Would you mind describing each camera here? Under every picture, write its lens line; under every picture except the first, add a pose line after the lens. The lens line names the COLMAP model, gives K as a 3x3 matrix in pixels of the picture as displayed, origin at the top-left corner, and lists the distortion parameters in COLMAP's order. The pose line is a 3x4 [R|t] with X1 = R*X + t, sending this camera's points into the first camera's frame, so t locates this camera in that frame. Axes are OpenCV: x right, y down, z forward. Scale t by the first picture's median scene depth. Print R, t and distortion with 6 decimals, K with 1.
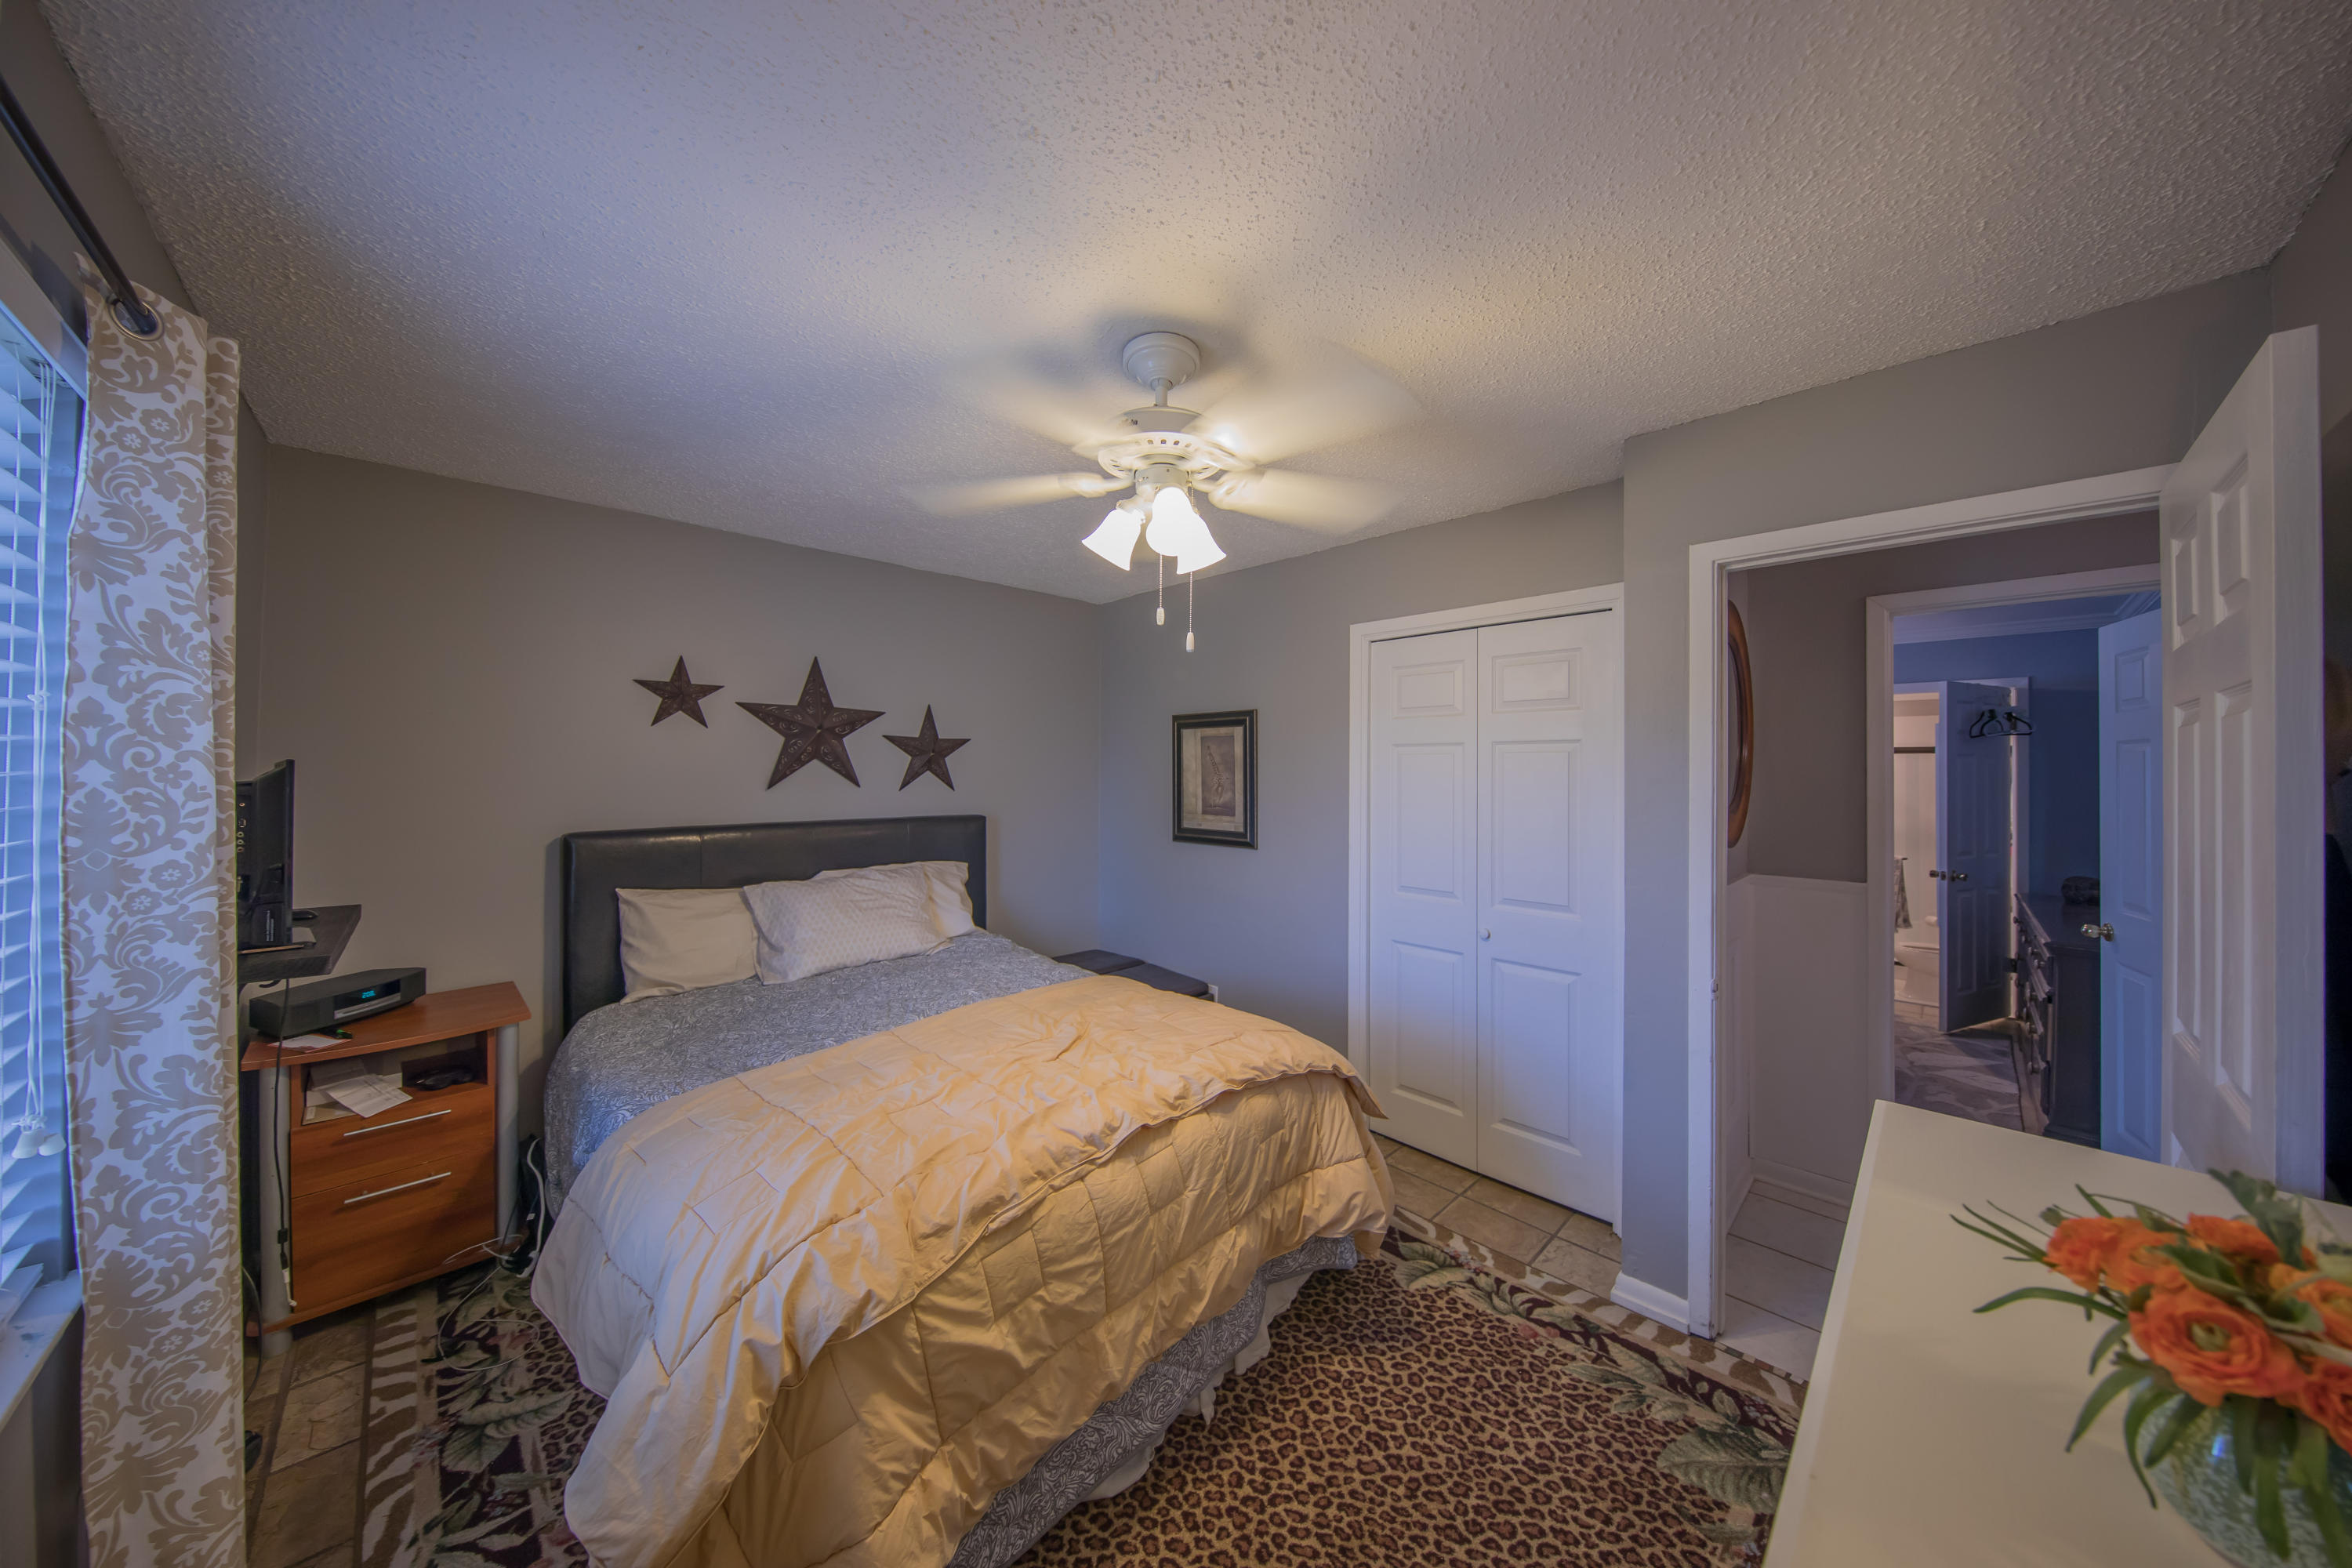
lens RADIAL K [[782.2, 0, 1184.5], [0, 782.2, 733.4], [0, 0, 1]] dist [-0.006373, -0.000132]
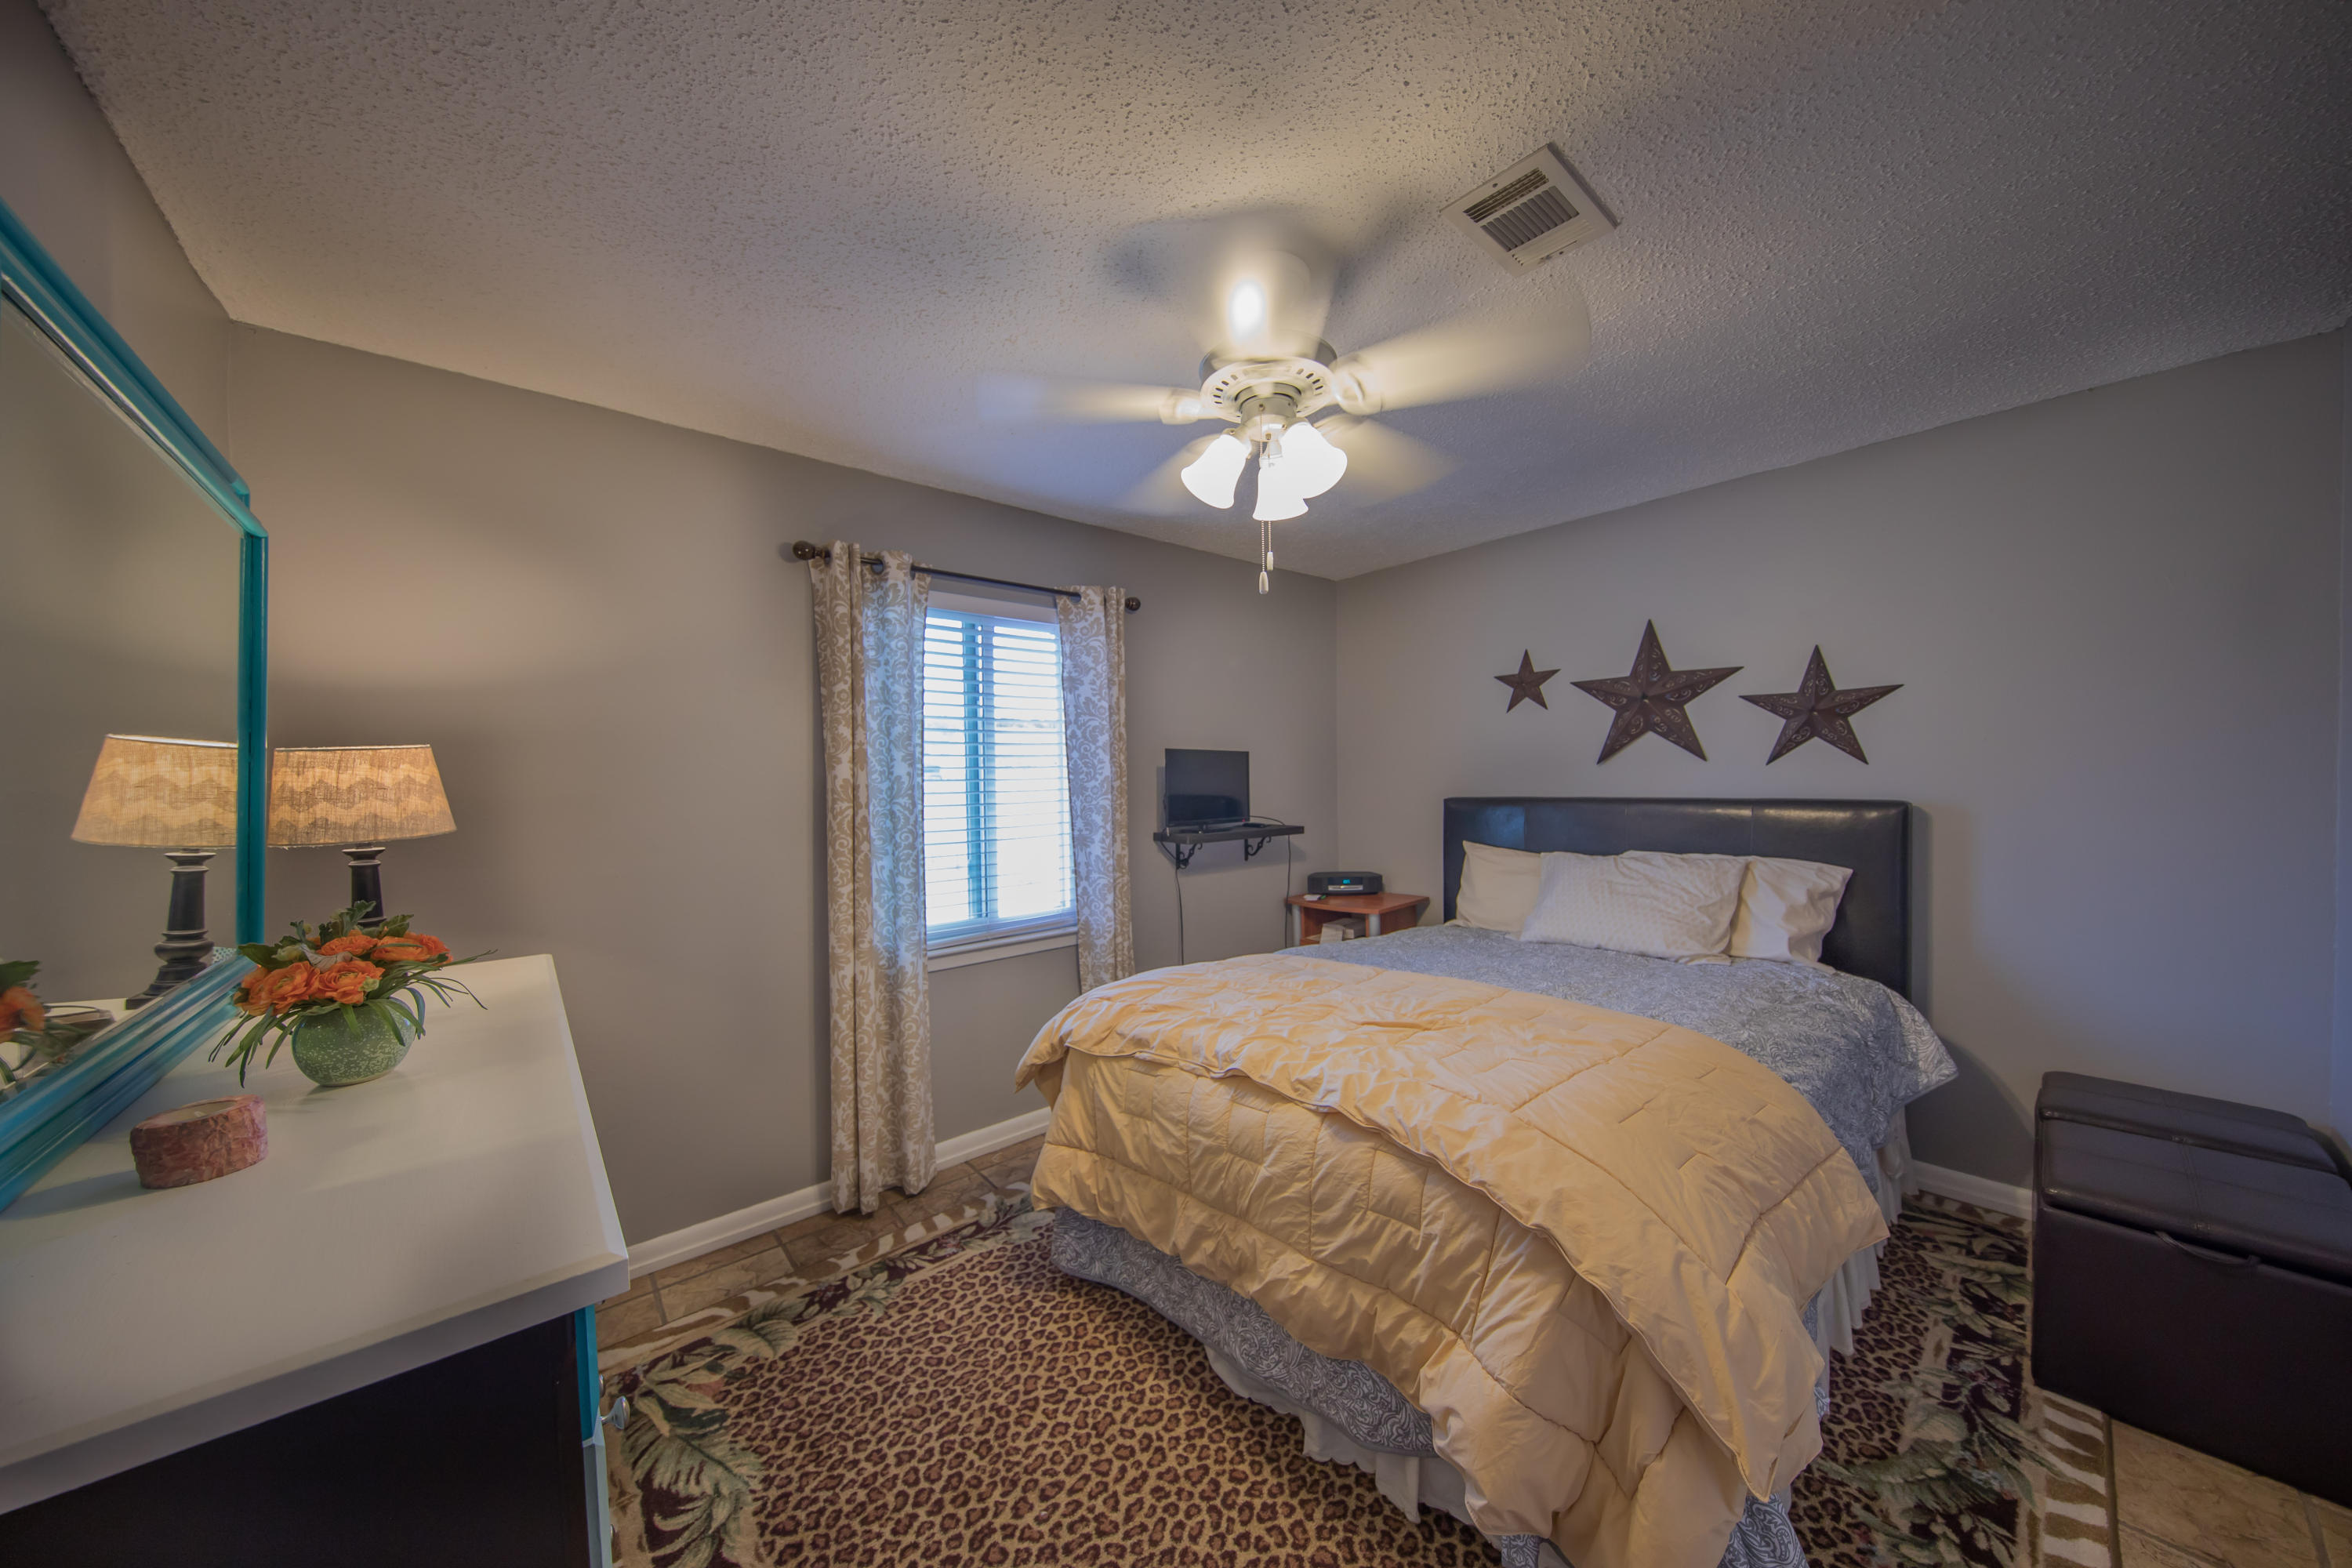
lens RADIAL K [[765.6, 0, 1184.2], [0, 765.6, 751.9], [0, 0, 1]] dist [-0.008966, -0.000002]
pose [[-0.052604, -0.003678, -0.998609, 1.189875], [0.065752, 0.997810, -0.007138, 0.069980], [0.996448, -0.066036, -0.052247, 1.216234]]
